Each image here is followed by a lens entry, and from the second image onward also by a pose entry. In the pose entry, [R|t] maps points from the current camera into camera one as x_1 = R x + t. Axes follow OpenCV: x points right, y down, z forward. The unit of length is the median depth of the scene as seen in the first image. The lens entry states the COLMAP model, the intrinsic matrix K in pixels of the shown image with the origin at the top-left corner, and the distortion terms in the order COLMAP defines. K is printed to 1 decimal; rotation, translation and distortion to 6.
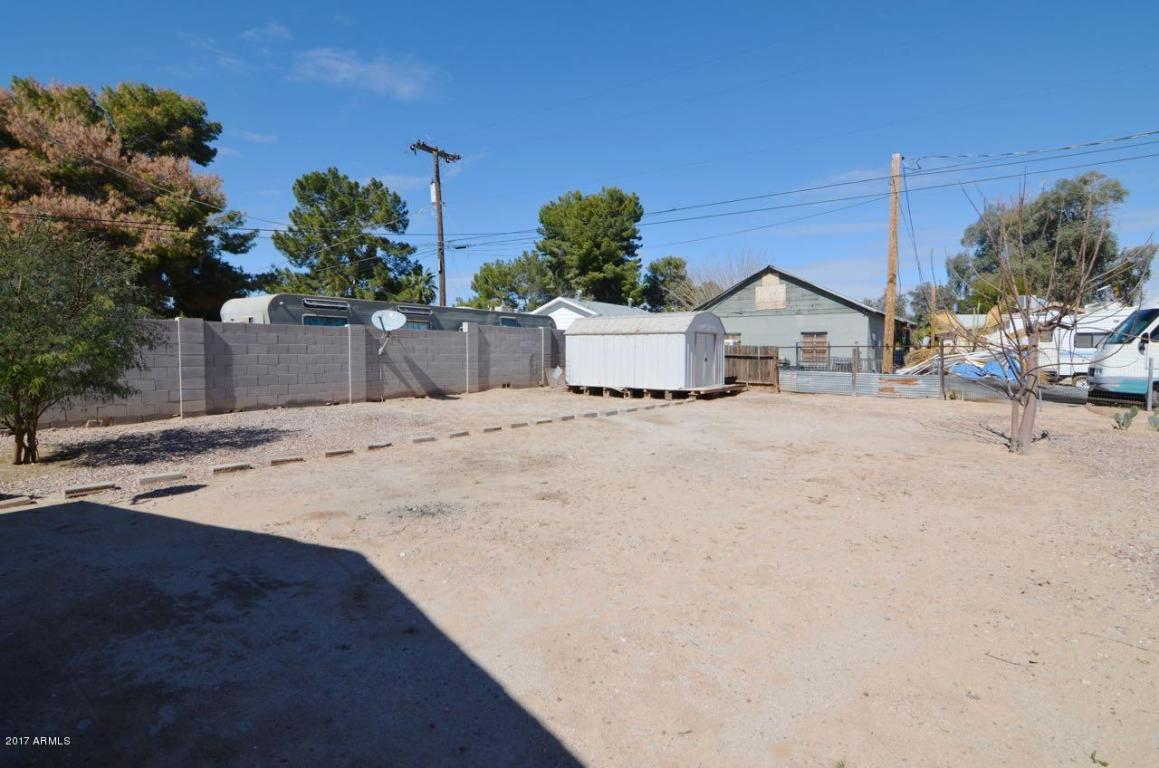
lens RADIAL K [[563.3, 0, 578.1], [0, 563.3, 380.2], [0, 0, 1]] dist [-0.034421, 0.011658]
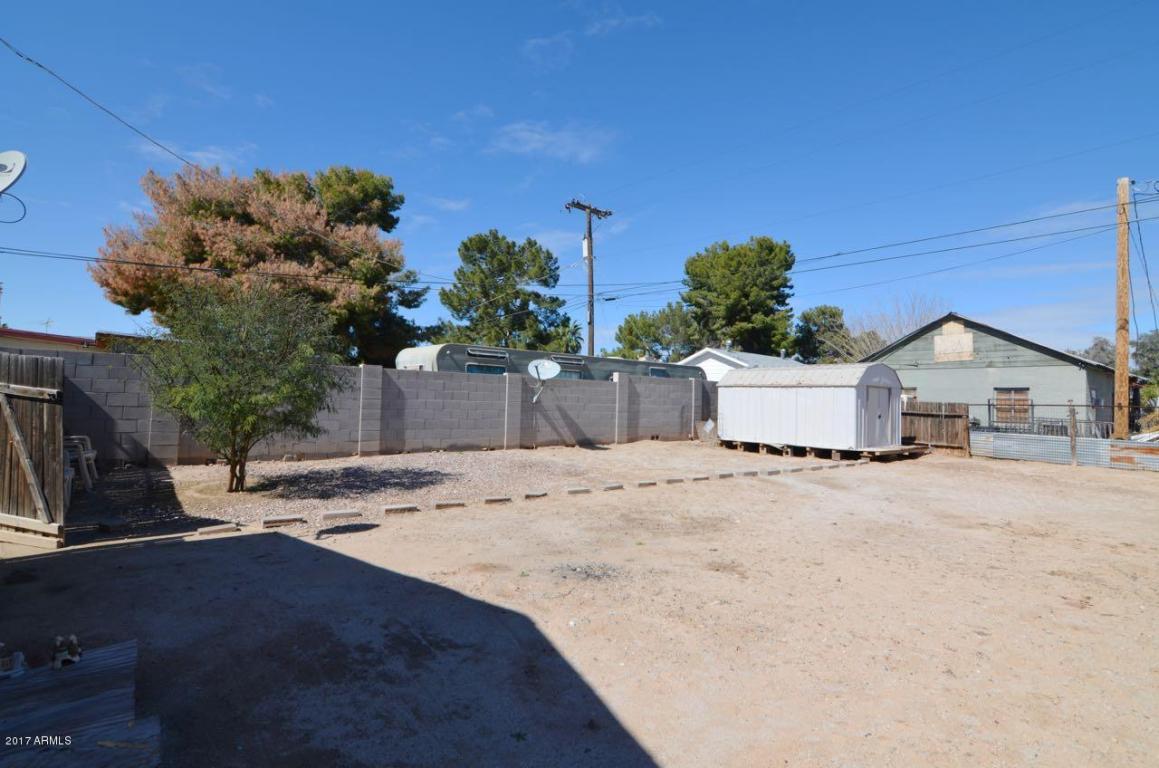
lens RADIAL K [[563.3, 0, 578.1], [0, 563.3, 380.2], [0, 0, 1]] dist [-0.034421, 0.011658]
pose [[0.969525, 0.013595, -0.244613, -0.021252], [-0.035519, 0.995710, -0.085441, -0.001444], [0.242402, 0.091525, 0.965849, 0.021134]]
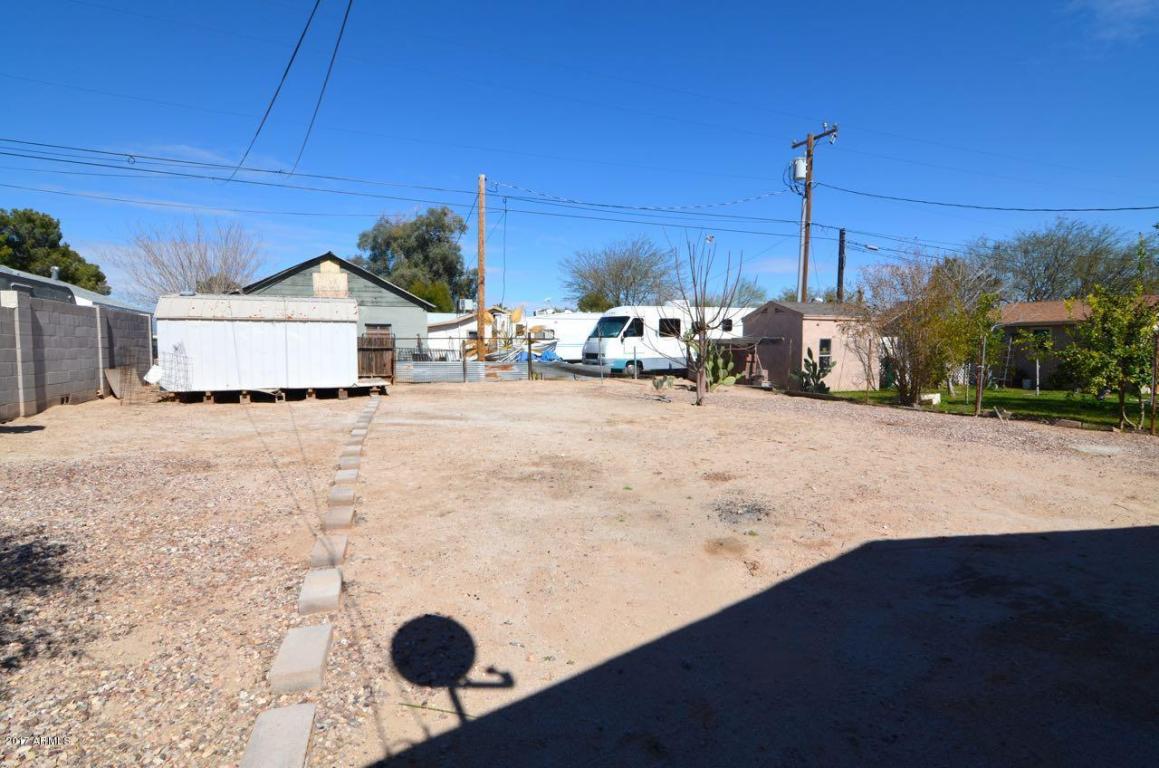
lens RADIAL K [[563.3, 0, 578.1], [0, 563.3, 380.2], [0, 0, 1]] dist [-0.034421, 0.011658]
pose [[0.501119, -0.056681, 0.863520, -0.376134], [0.044805, 0.998214, 0.039520, -0.010745], [-0.864217, 0.018886, 0.502764, 0.237263]]
